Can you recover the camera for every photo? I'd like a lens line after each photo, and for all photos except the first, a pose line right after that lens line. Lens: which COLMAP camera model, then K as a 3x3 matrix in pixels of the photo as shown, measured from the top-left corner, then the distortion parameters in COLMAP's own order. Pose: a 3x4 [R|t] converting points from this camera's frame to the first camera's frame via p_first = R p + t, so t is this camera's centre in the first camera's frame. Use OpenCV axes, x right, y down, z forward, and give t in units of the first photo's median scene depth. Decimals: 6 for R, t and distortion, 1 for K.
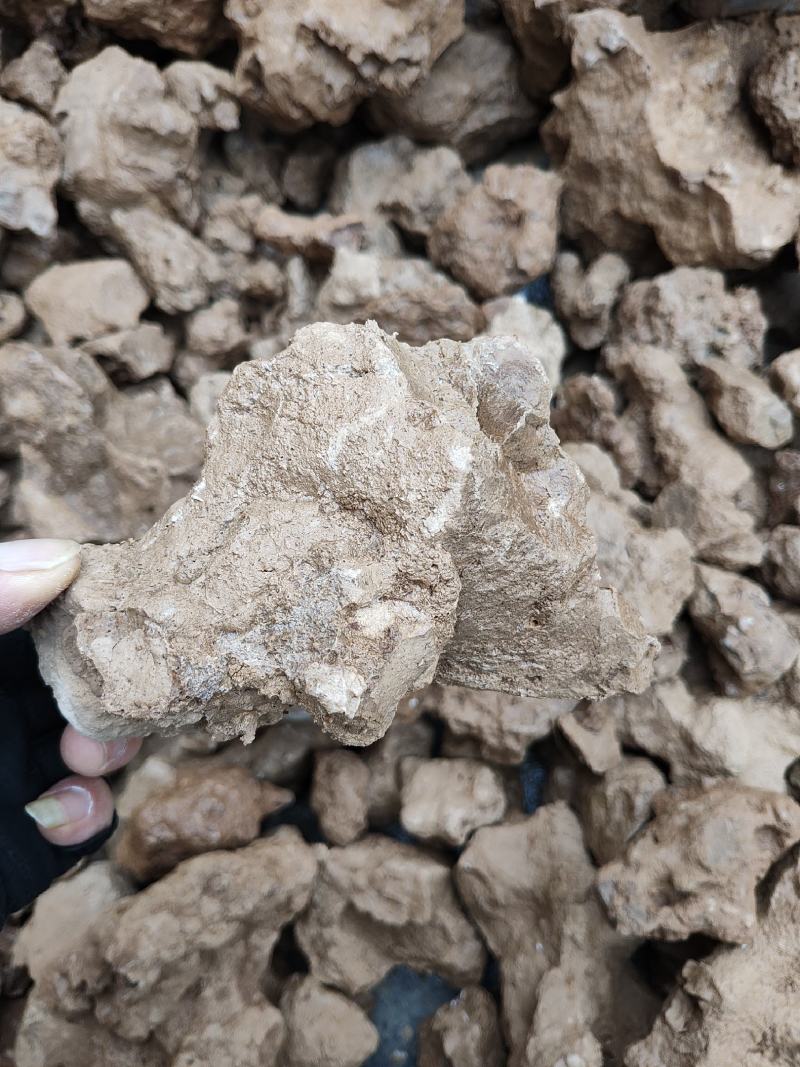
lens RADIAL K [[886.1, 0, 400.2], [0, 886.1, 574.4], [0, 0, 1]] dist [-0.046015, 0.006613]
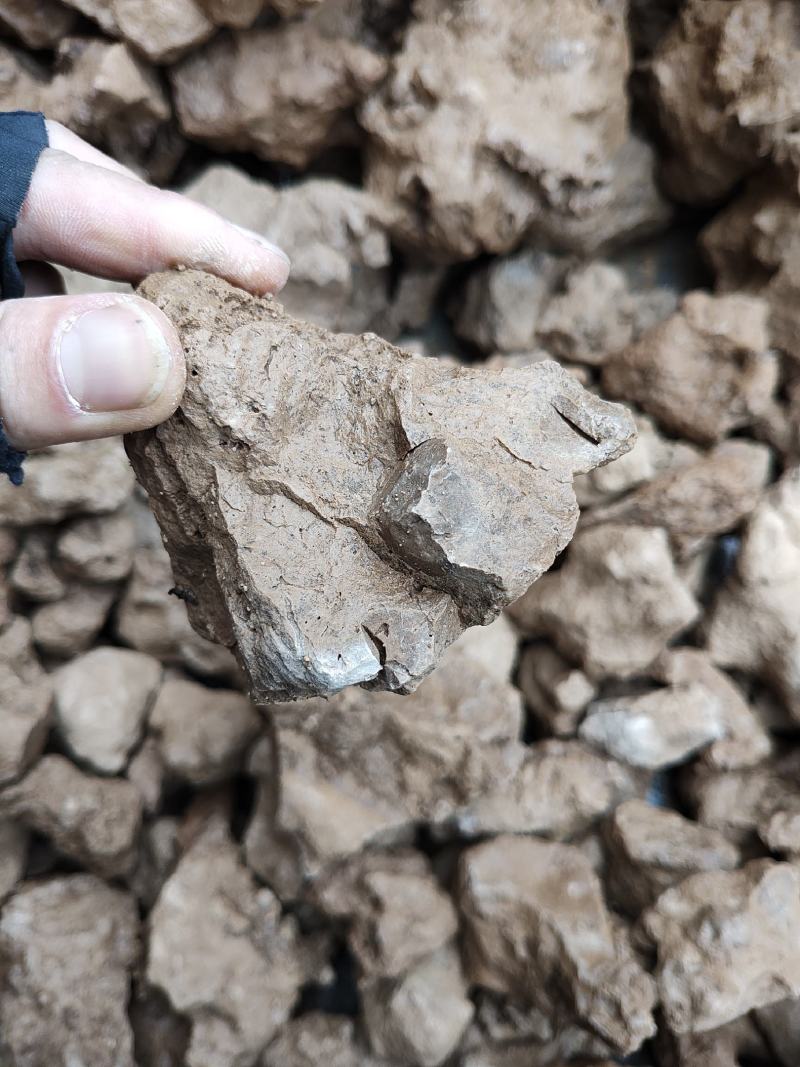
lens RADIAL K [[886.1, 0, 400.2], [0, 886.1, 574.4], [0, 0, 1]] dist [-0.046015, 0.006613]
pose [[0.969929, -0.138980, 0.199807, -0.403008], [0.134609, 0.990267, 0.035368, -0.258530], [-0.202778, -0.007408, 0.979197, 0.188090]]
